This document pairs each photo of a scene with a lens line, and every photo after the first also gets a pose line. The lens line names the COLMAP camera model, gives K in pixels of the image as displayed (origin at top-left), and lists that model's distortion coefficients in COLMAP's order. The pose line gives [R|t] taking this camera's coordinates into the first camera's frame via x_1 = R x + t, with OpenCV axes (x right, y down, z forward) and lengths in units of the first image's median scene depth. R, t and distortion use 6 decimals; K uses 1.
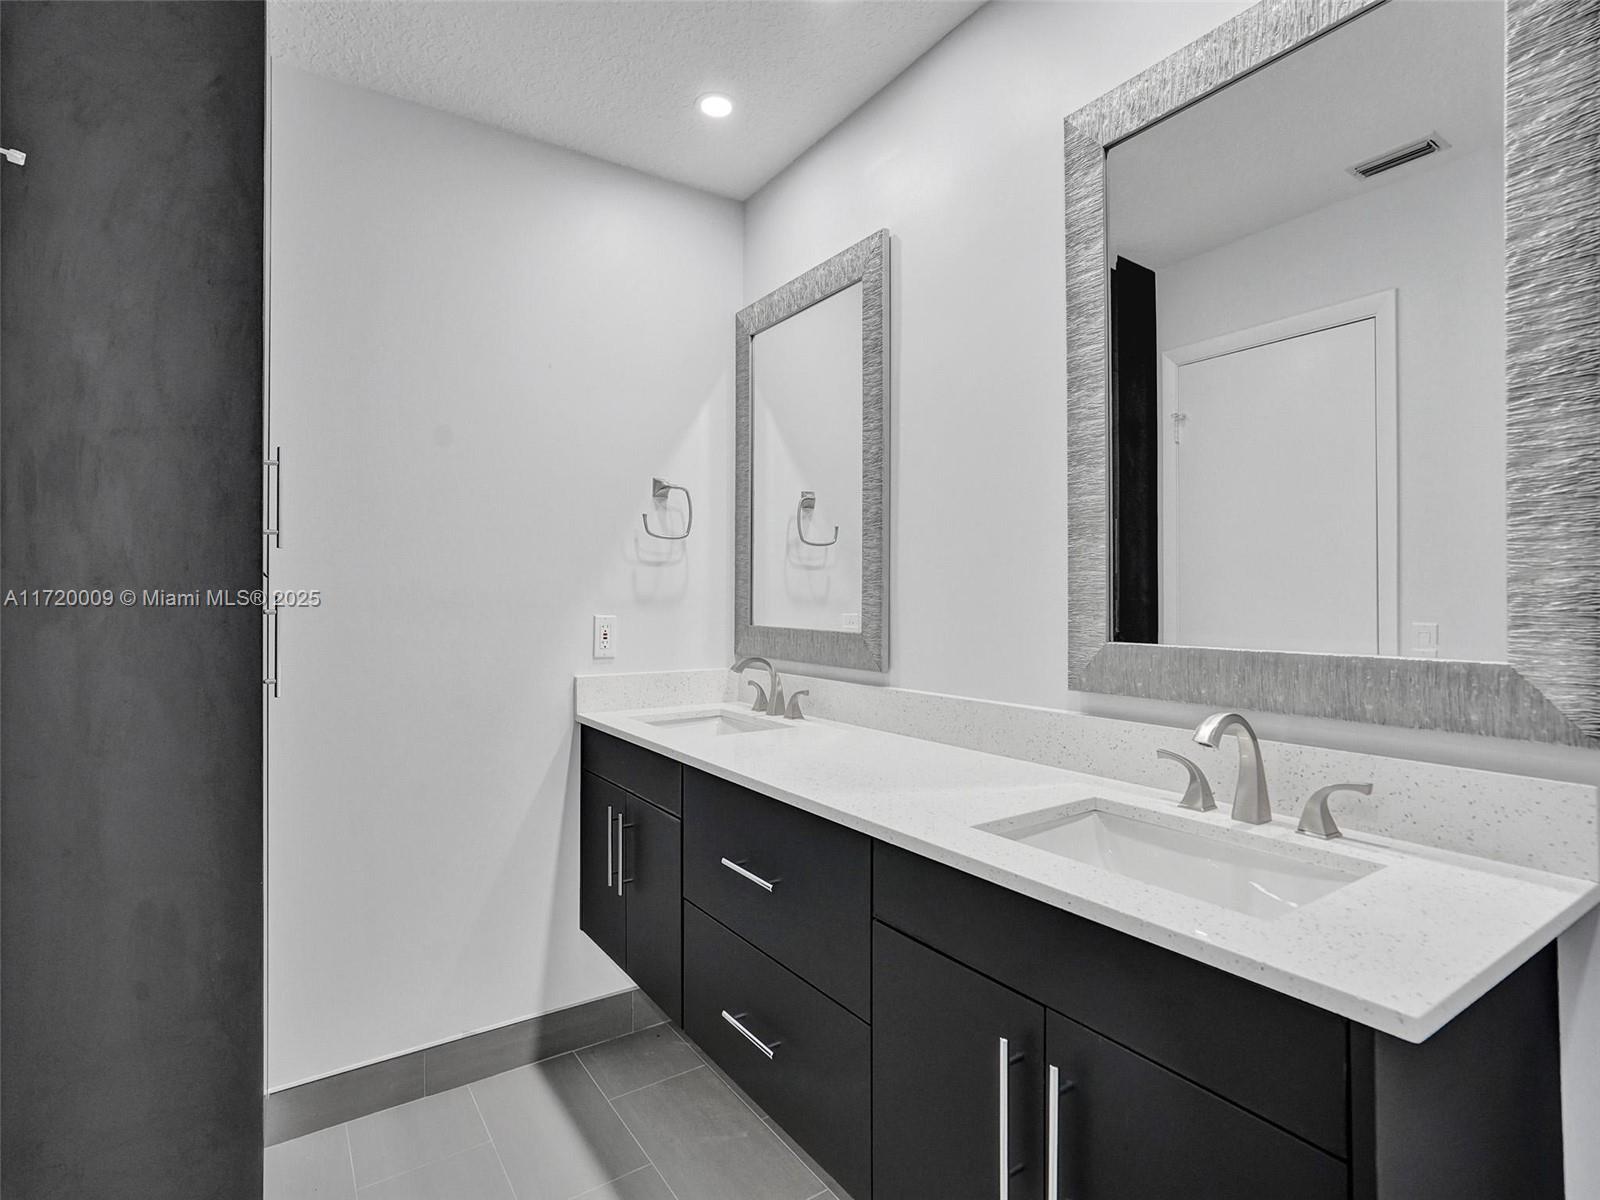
lens RADIAL K [[795.6, 0, 800.0], [0, 795.6, 600.0], [0, 0, 1]] dist [-0.002173, -0.000205]
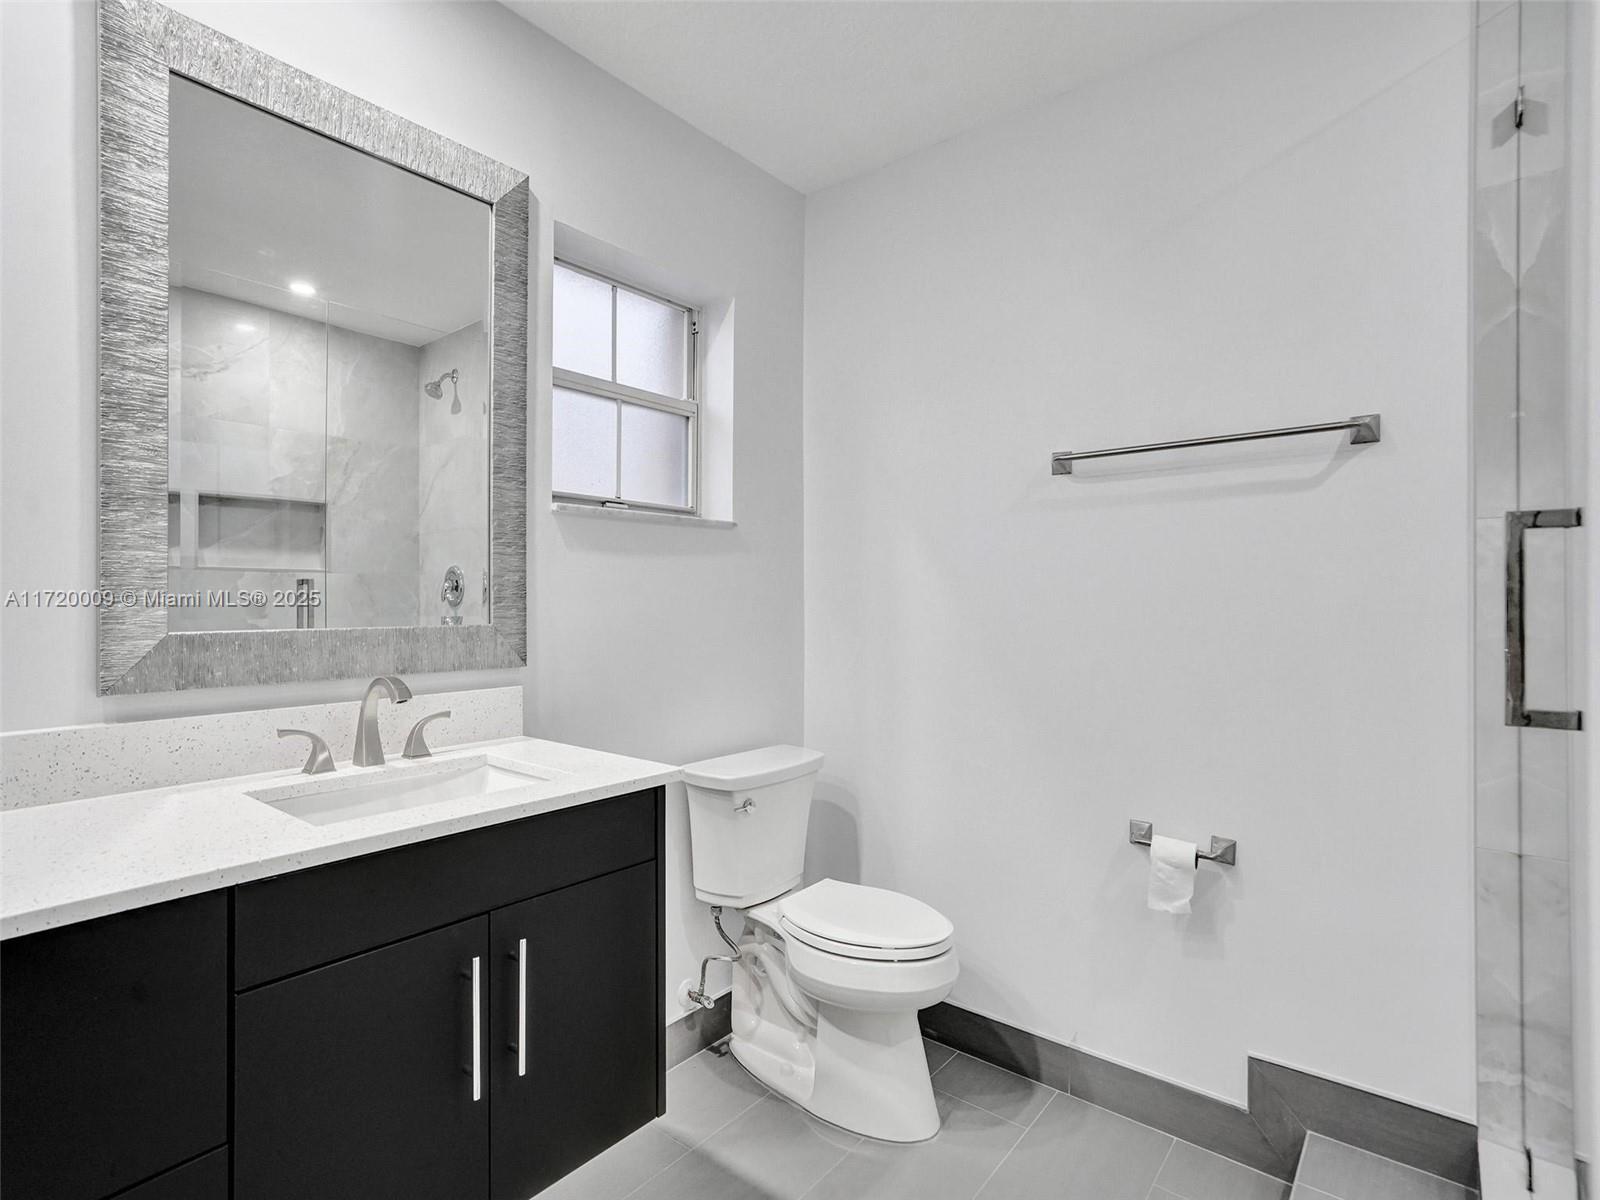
lens RADIAL K [[795.6, 0, 800.0], [0, 795.6, 600.0], [0, 0, 1]] dist [-0.002173, -0.000205]
pose [[-0.276750, -0.012349, 0.960863, -0.735834], [-0.007944, 0.999913, 0.010563, 0.001676], [-0.960909, -0.004710, -0.276824, 0.635234]]
